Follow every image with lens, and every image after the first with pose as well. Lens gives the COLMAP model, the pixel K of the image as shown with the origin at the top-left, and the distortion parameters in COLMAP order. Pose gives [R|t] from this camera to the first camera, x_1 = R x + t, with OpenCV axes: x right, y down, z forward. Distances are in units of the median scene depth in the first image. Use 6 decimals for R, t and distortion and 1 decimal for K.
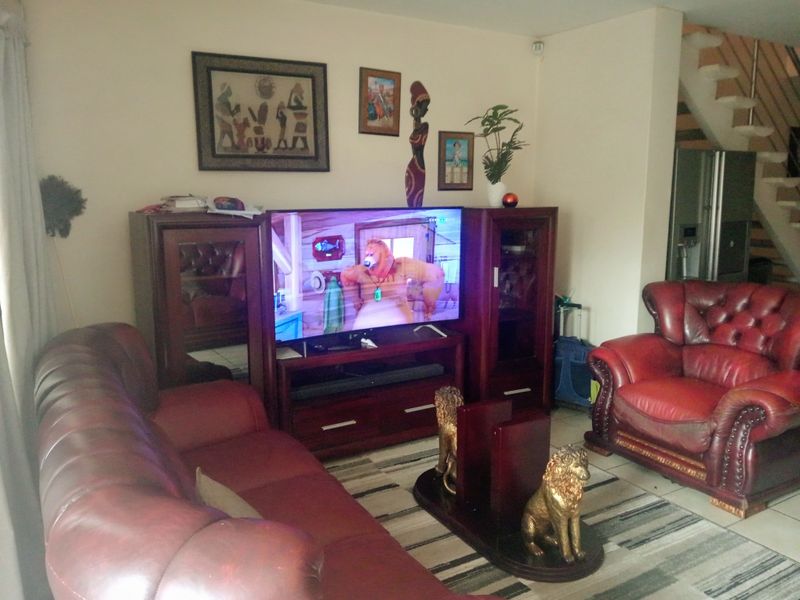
lens RADIAL K [[638.8, 0, 402.9], [0, 638.8, 298.1], [0, 0, 1]] dist [0.049358, -0.124471]
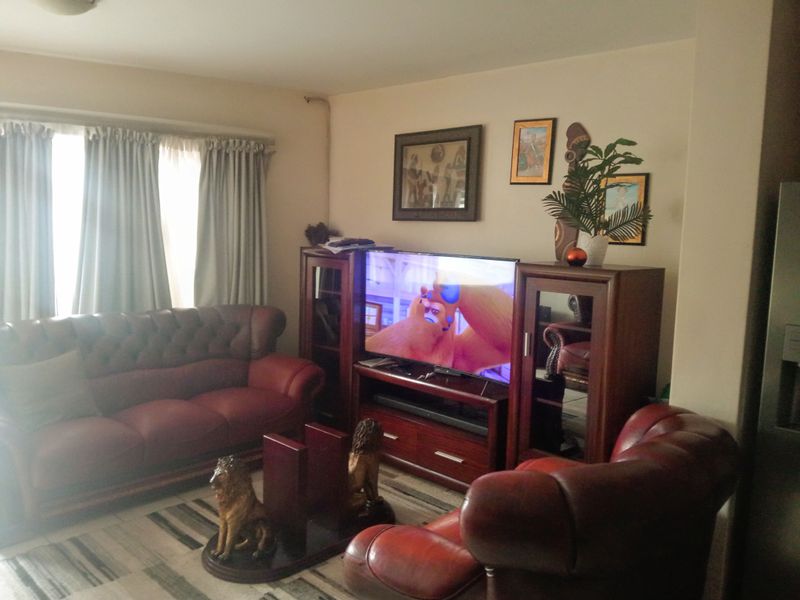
lens RADIAL K [[638.8, 0, 402.9], [0, 638.8, 298.1], [0, 0, 1]] dist [0.049358, -0.124471]
pose [[0.284602, 0.109161, -0.952410, 0.932511], [-0.193254, 0.979632, 0.054533, -0.109122], [0.938965, 0.168537, 0.299901, 0.601167]]
